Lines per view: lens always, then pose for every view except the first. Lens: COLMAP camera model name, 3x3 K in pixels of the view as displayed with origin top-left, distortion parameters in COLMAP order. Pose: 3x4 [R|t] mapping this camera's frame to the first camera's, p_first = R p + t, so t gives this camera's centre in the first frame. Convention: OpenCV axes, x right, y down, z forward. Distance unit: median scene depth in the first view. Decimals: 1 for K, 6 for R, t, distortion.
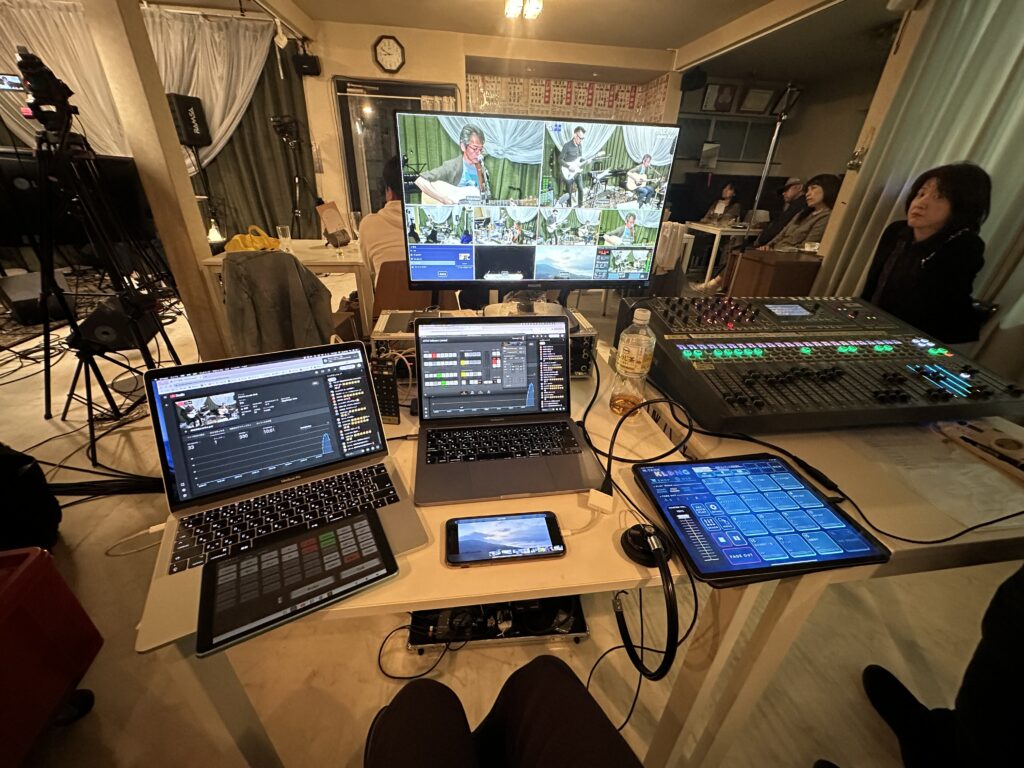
lens RADIAL K [[407.4, 0, 512.2], [0, 407.4, 385.0], [0, 0, 1]] dist [-0.001571, -0.000083]
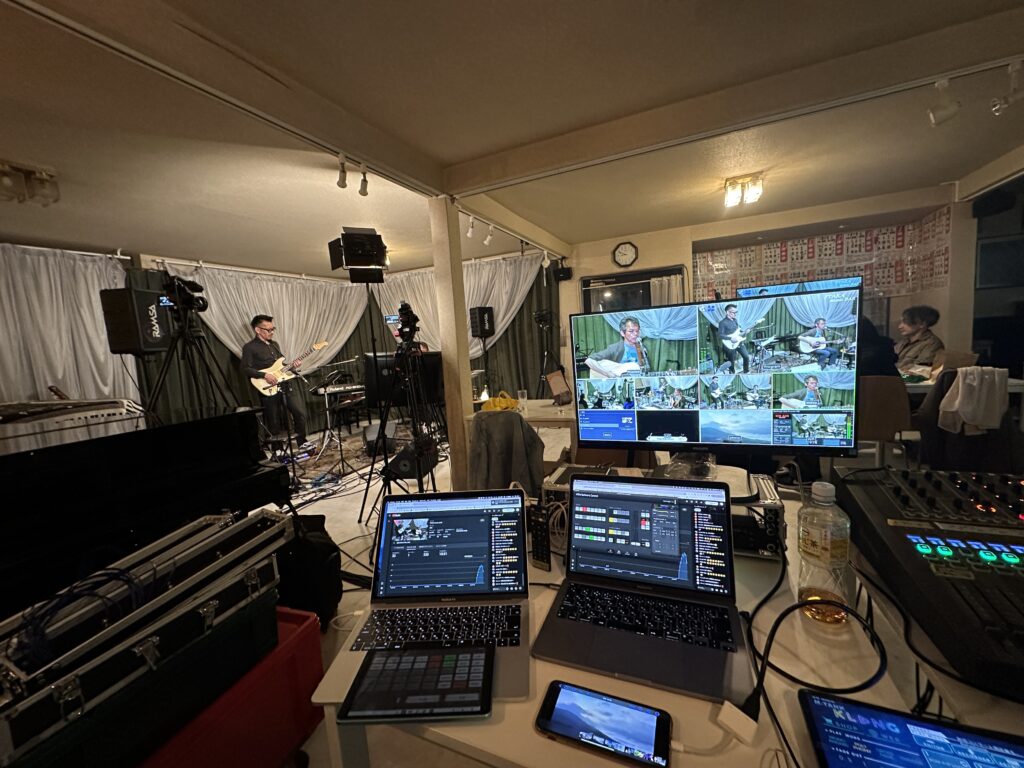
lens RADIAL K [[407.4, 0, 512.2], [0, 407.4, 385.0], [0, 0, 1]] dist [-0.001571, -0.000083]
pose [[0.848745, -0.037695, -0.527458, 0.199324], [-0.152710, 0.937486, -0.312728, -0.012345], [0.506273, 0.345974, 0.789930, -0.056792]]
